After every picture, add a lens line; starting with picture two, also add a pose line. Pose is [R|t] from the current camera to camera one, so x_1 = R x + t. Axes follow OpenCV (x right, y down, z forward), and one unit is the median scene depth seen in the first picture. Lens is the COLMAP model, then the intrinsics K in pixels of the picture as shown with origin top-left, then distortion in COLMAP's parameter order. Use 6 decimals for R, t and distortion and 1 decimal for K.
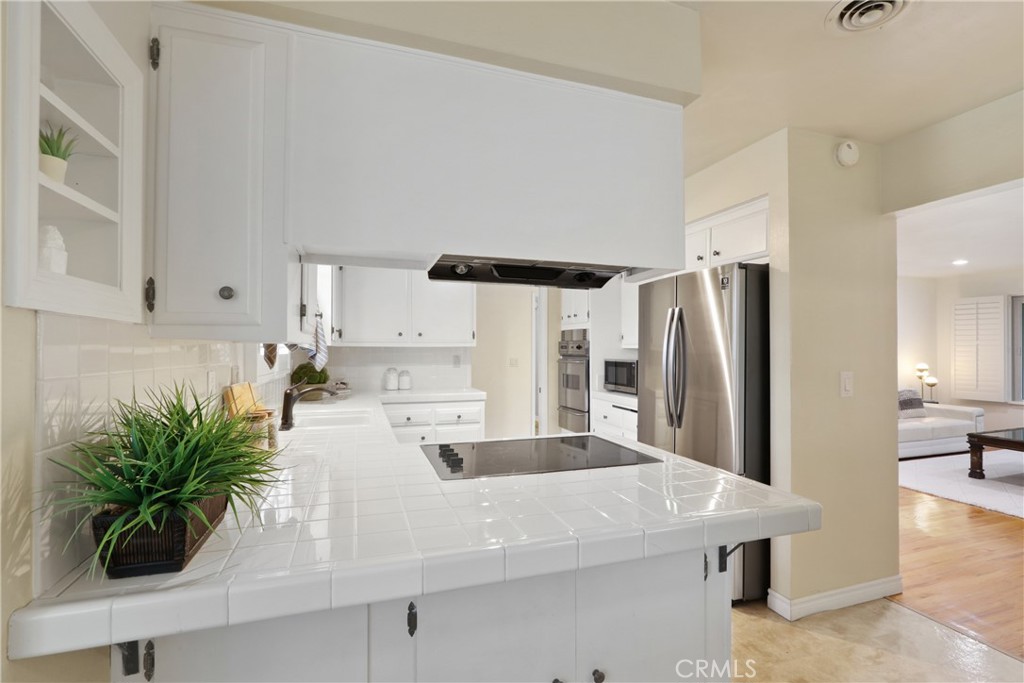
lens RADIAL K [[486.8, 0, 504.5], [0, 486.8, 343.2], [0, 0, 1]] dist [-0.012639, 0.001007]
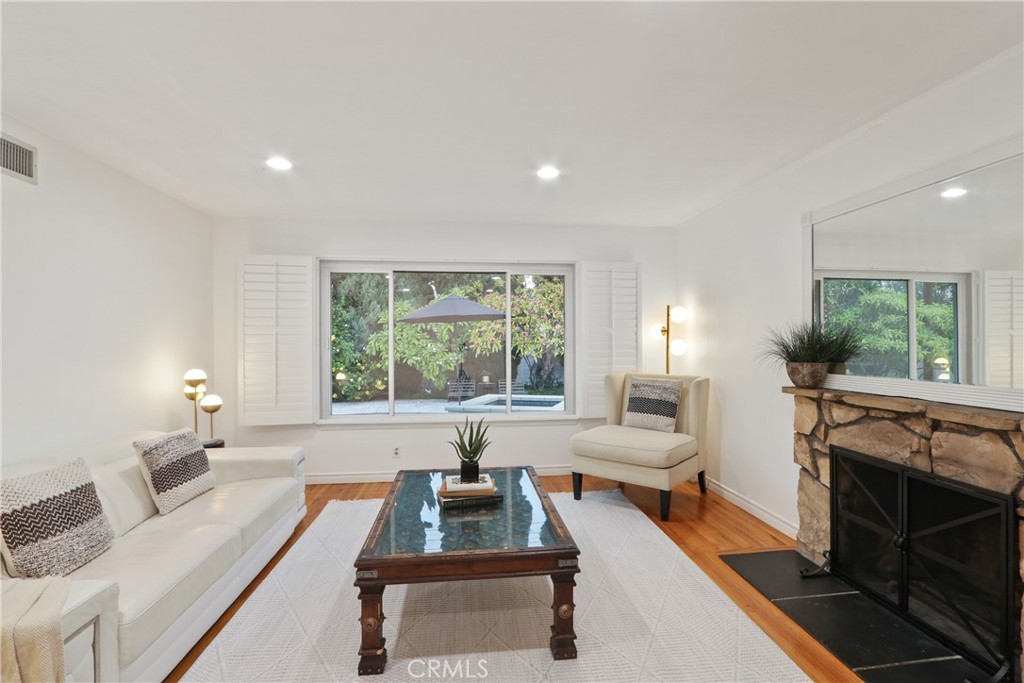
lens RADIAL K [[486.8, 0, 521.1], [0, 486.8, 344.2], [0, 0, 1]] dist [-0.012639, 0.001007]
pose [[0.197953, -0.005597, 0.980196, 0.450222], [-0.005721, 0.999960, 0.006865, 0.010825], [-0.980195, -0.006967, 0.197913, 0.582816]]
